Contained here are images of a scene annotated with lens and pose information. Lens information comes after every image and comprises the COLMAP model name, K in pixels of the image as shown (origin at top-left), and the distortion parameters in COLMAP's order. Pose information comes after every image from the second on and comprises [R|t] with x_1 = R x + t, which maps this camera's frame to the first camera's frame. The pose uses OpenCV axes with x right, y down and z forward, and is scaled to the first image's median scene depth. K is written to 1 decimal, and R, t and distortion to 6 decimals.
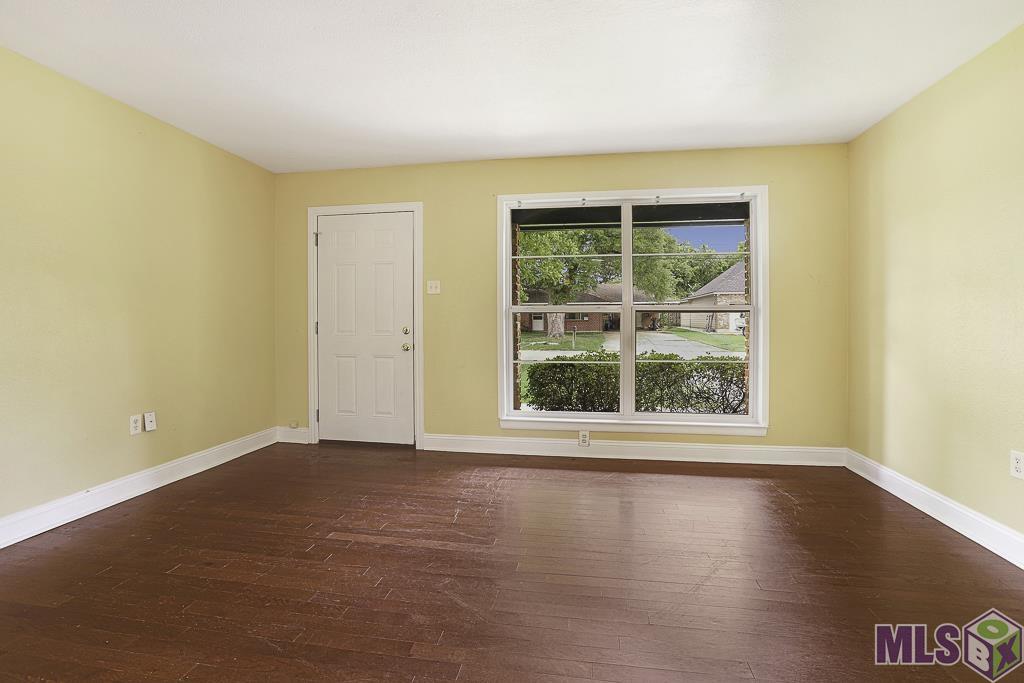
lens RADIAL K [[471.1, 0, 513.3], [0, 471.1, 336.1], [0, 0, 1]] dist [-0.038457, 0.009531]
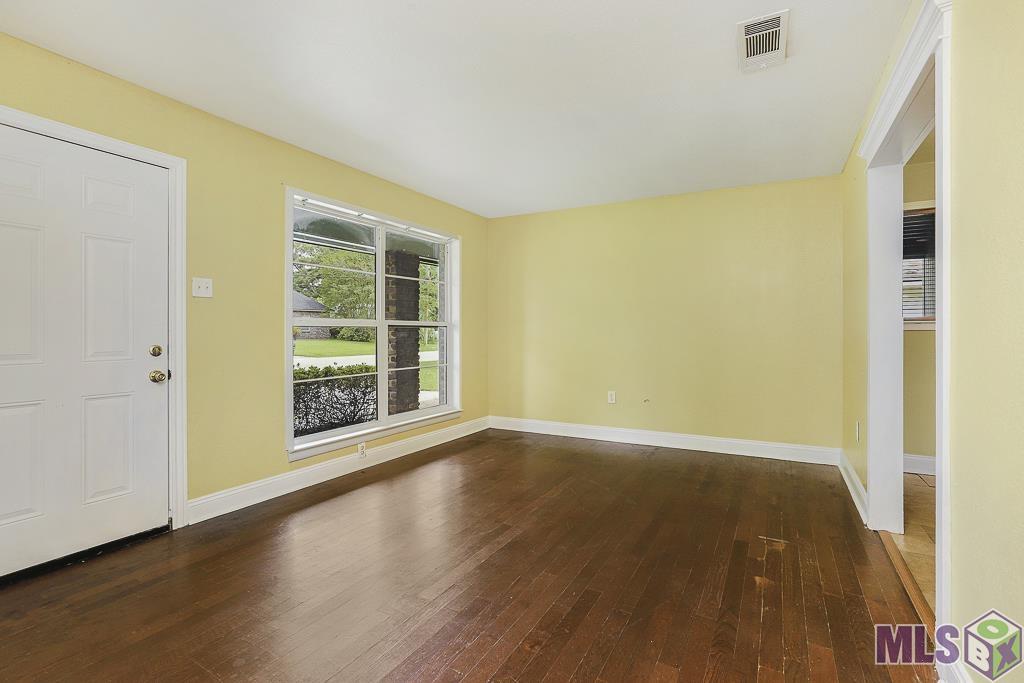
lens RADIAL K [[471.1, 0, 513.2], [0, 471.1, 334.6], [0, 0, 1]] dist [-0.038457, 0.009531]
pose [[0.336417, -0.002596, 0.941709, -0.679744], [0.024353, 0.999686, -0.005944, -0.017763], [-0.941398, 0.024933, 0.336375, 0.341465]]
